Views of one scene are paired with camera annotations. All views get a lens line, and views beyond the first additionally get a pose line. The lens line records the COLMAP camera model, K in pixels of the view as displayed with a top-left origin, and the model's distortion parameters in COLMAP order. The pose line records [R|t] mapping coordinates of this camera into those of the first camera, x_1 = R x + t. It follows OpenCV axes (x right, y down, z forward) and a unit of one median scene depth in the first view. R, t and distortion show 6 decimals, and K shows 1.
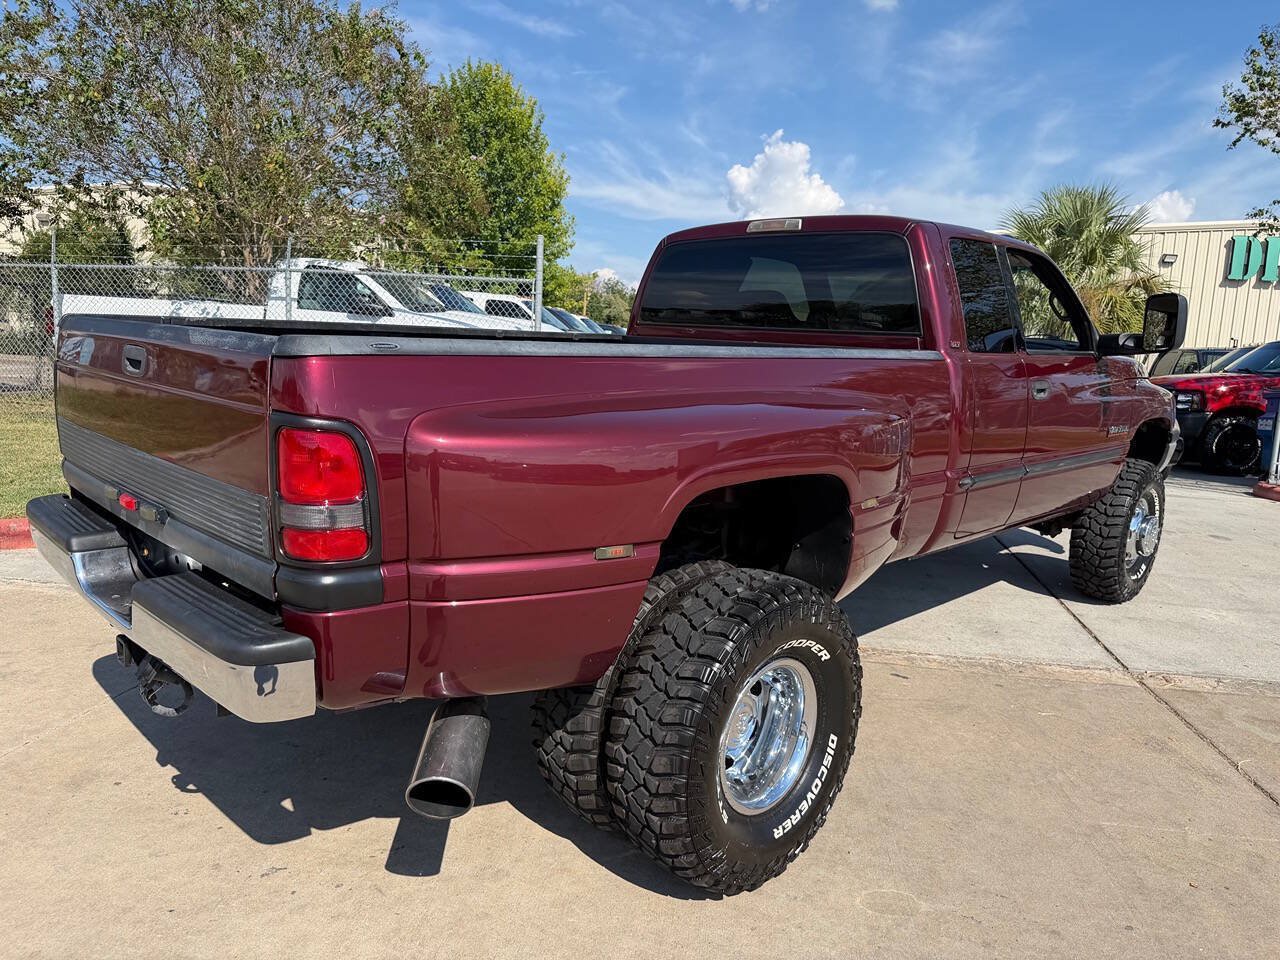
lens RADIAL K [[895.1, 0, 647.0], [0, 895.1, 485.1], [0, 0, 1]] dist [0.001046, -0.004884]
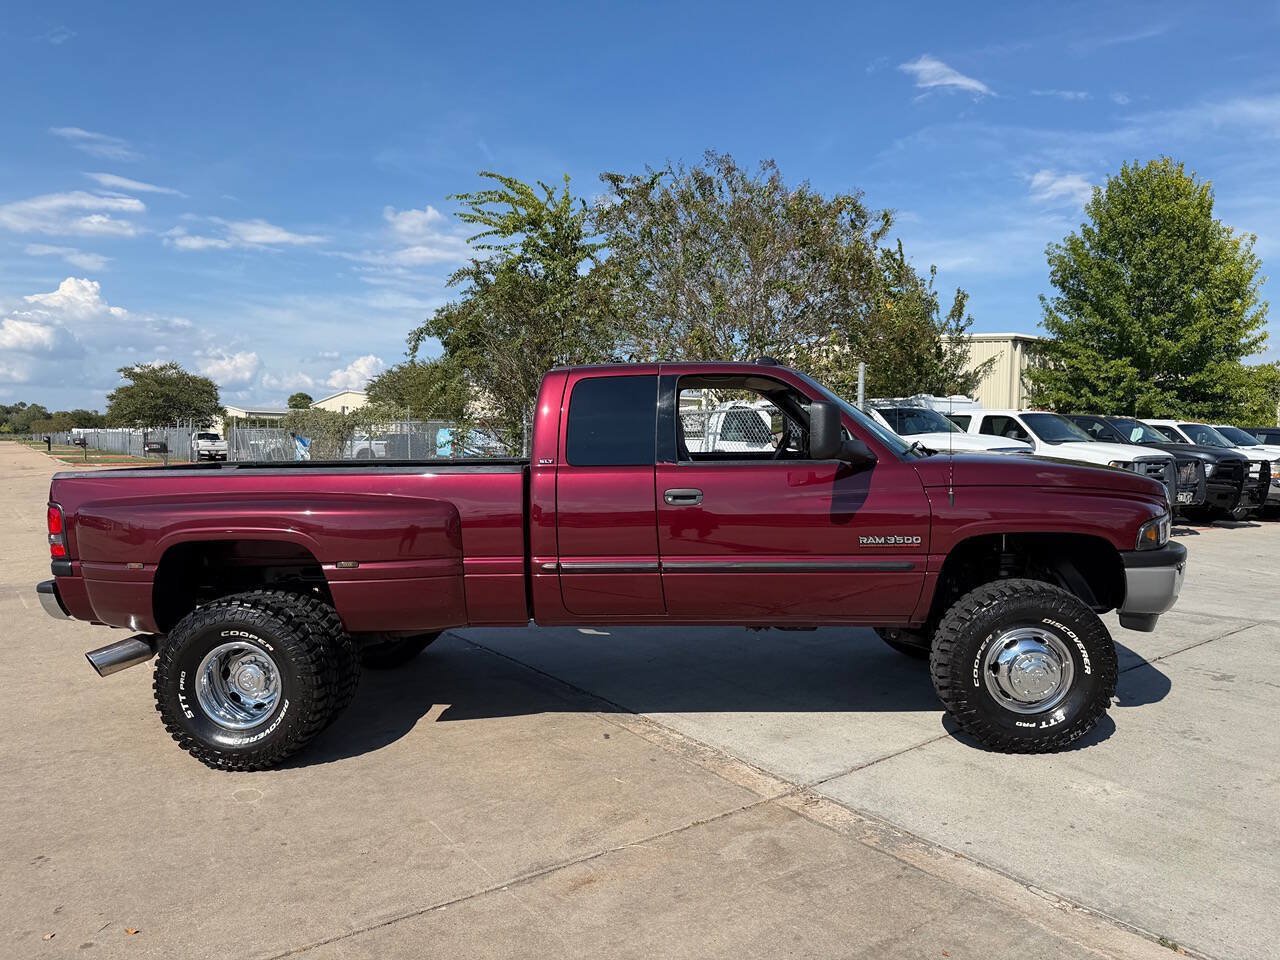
lens RADIAL K [[881.5, 0, 640.0], [0, 881.5, 480.0], [0, 0, 1]] dist [0.072503, -0.099377]
pose [[0.671370, -0.016582, -0.740937, 1.115689], [-0.085633, 0.991318, -0.099778, -0.010354], [0.736158, 0.130436, 0.664121, 0.191363]]
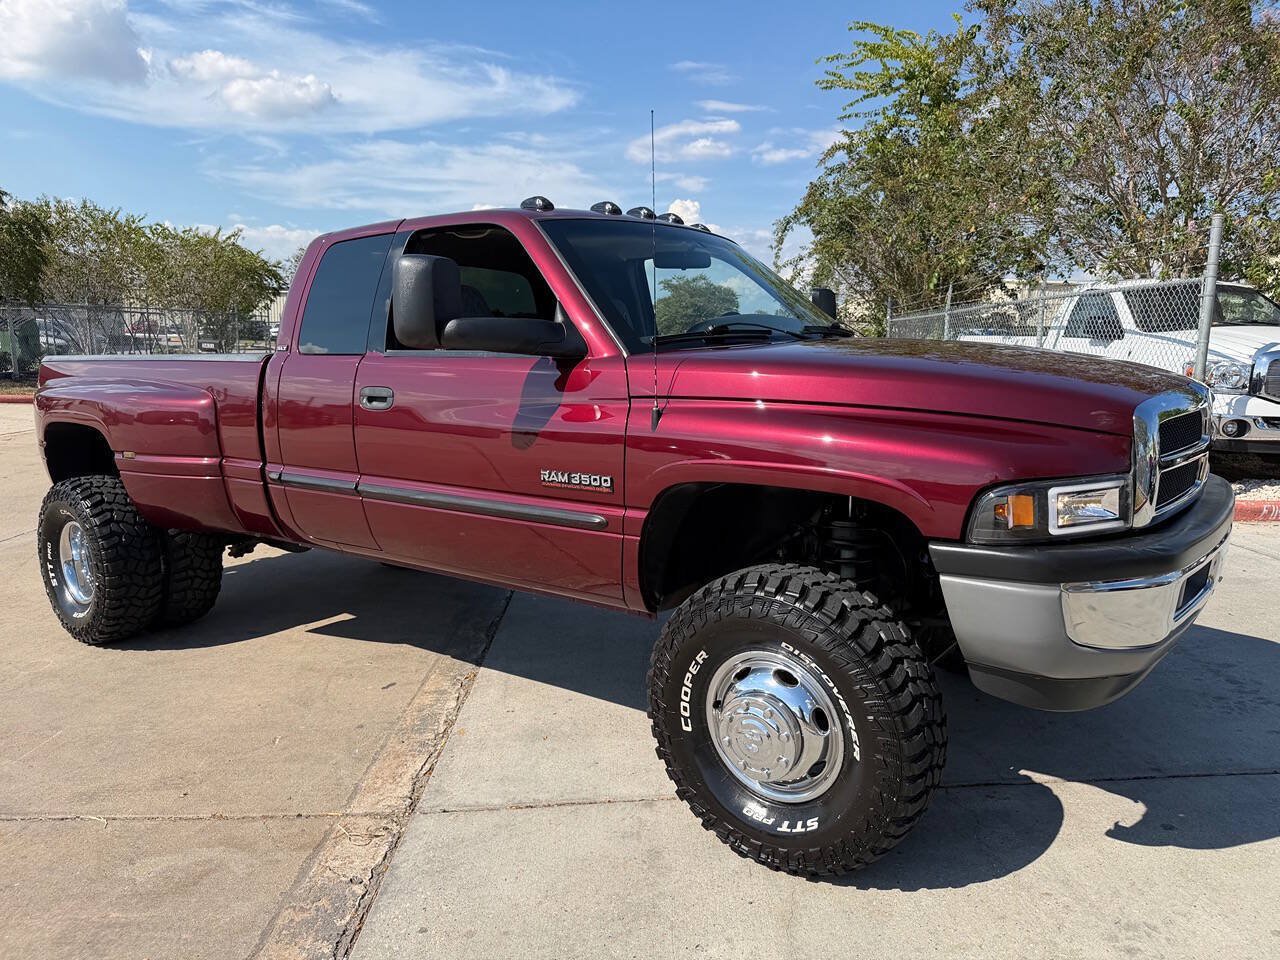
lens RADIAL K [[895.1, 0, 647.0], [0, 895.1, 485.1], [0, 0, 1]] dist [0.001046, -0.004884]
pose [[0.148565, 0.106008, -0.983204, 1.193591], [-0.152903, 0.984744, 0.083070, -0.122682], [0.977010, 0.137994, 0.162507, 1.017406]]
